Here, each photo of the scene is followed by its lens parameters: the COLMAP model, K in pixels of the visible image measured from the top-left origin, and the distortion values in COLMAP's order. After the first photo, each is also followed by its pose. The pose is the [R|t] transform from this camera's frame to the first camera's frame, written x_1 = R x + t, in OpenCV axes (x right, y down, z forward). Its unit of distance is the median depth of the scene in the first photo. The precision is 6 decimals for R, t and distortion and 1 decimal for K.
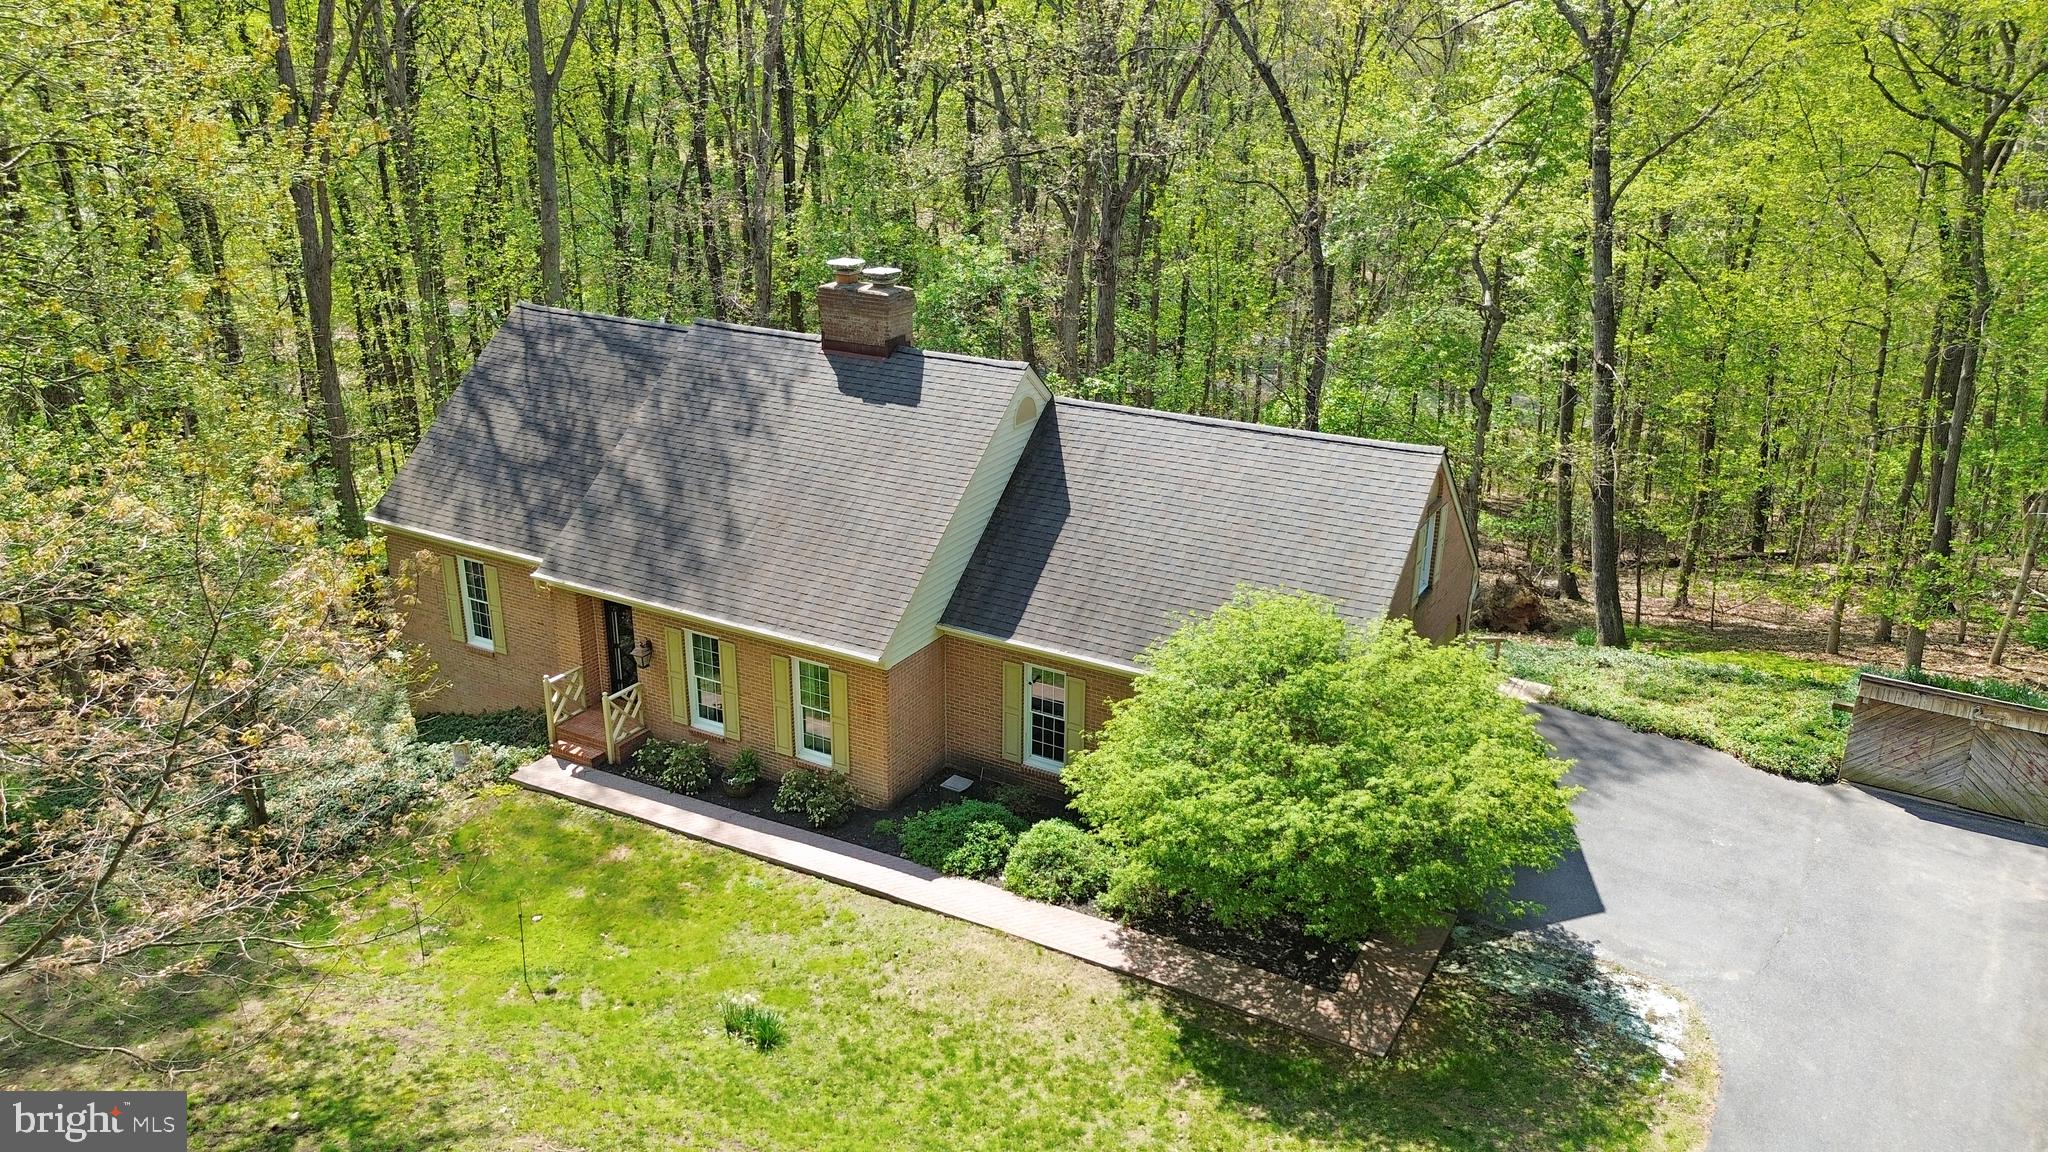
lens RADIAL K [[1586.2, 0, 1103.3], [0, 1586.2, 585.3], [0, 0, 1]] dist [0.087765, -0.122986]
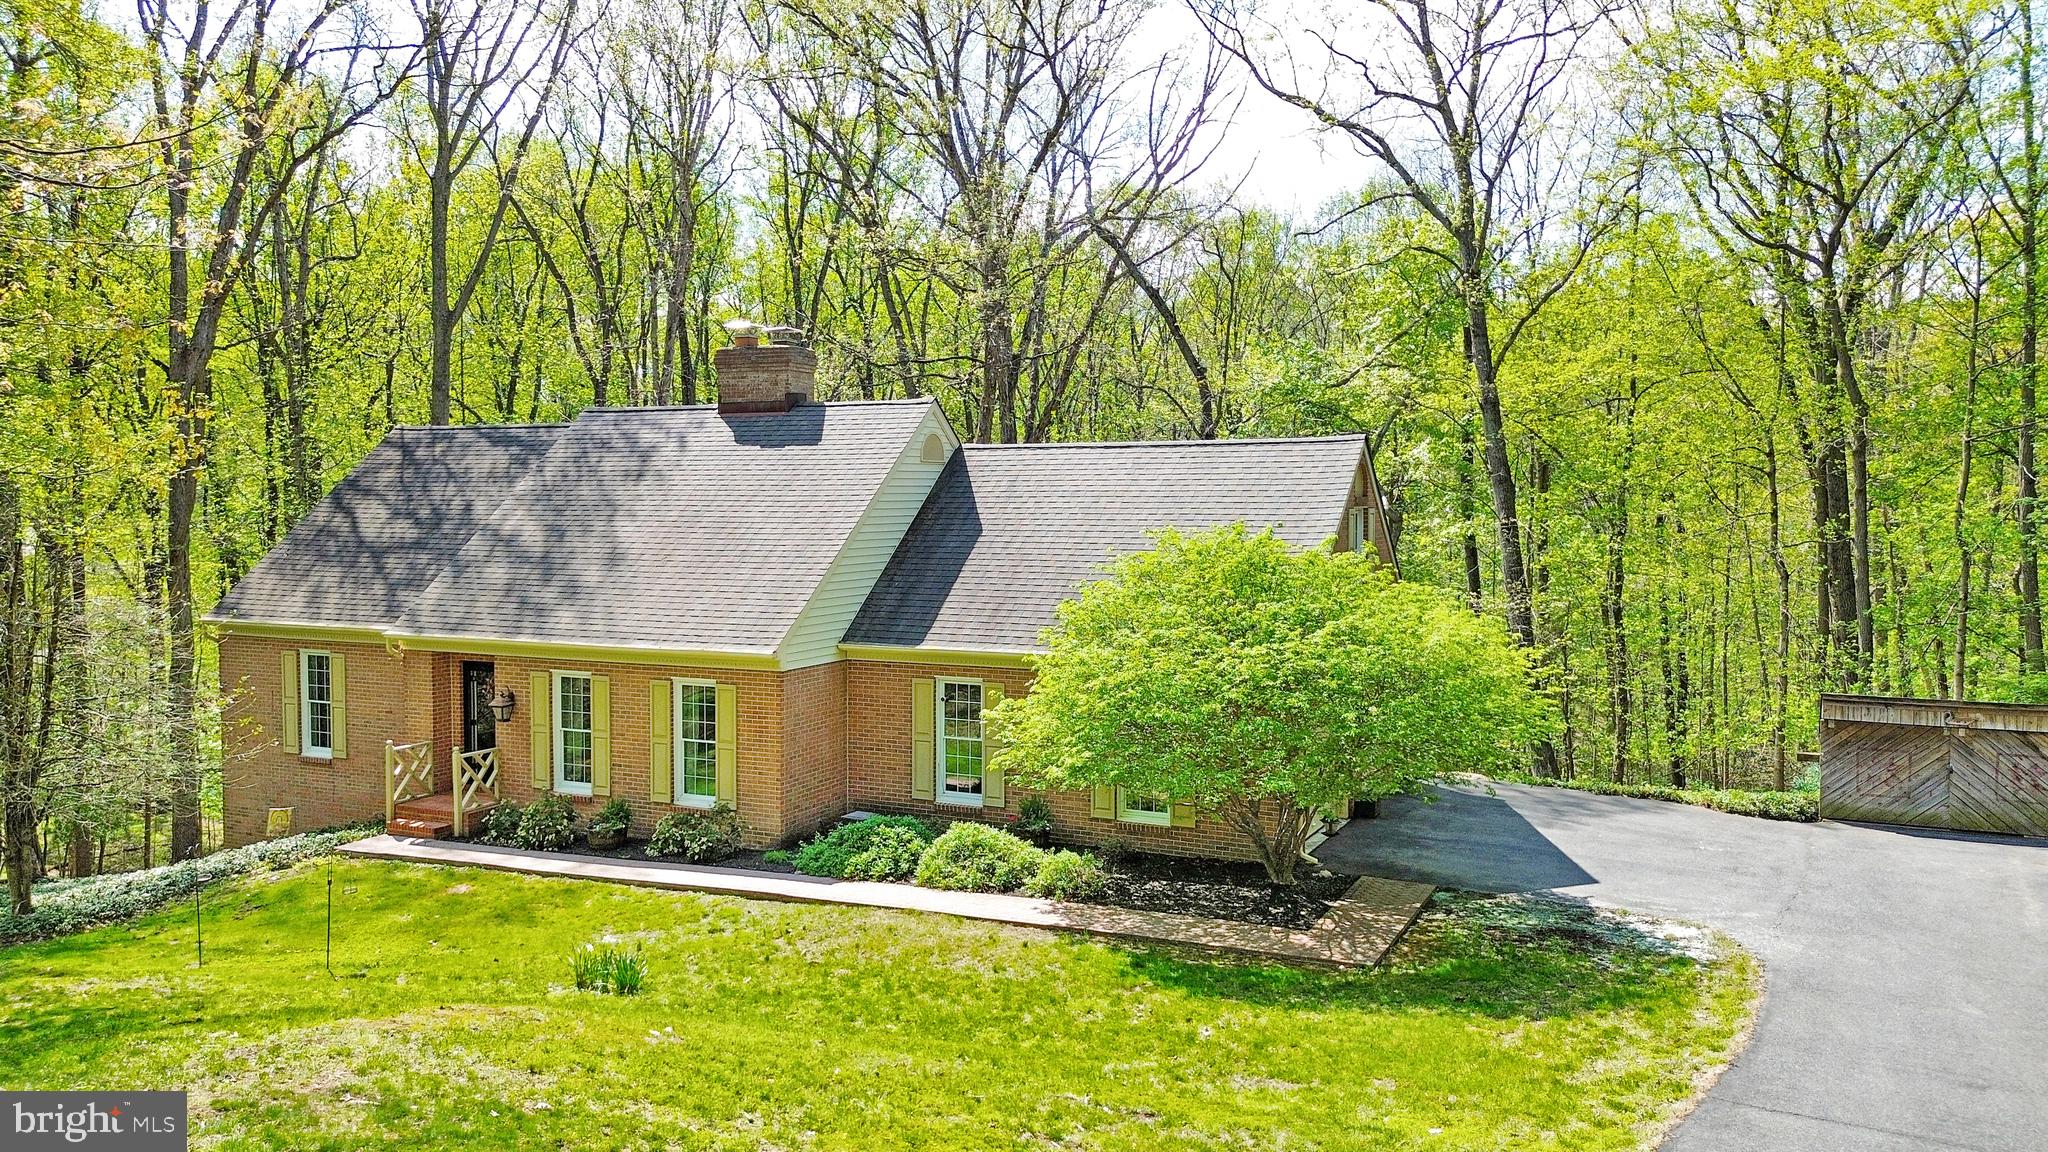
lens RADIAL K [[1586.2, 0, 1103.3], [0, 1586.2, 585.3], [0, 0, 1]] dist [0.087765, -0.122986]
pose [[0.997083, -0.023516, 0.072609, -0.018150], [0.046678, 0.940577, -0.336358, 0.299916], [-0.060385, 0.338766, 0.938931, 0.116998]]
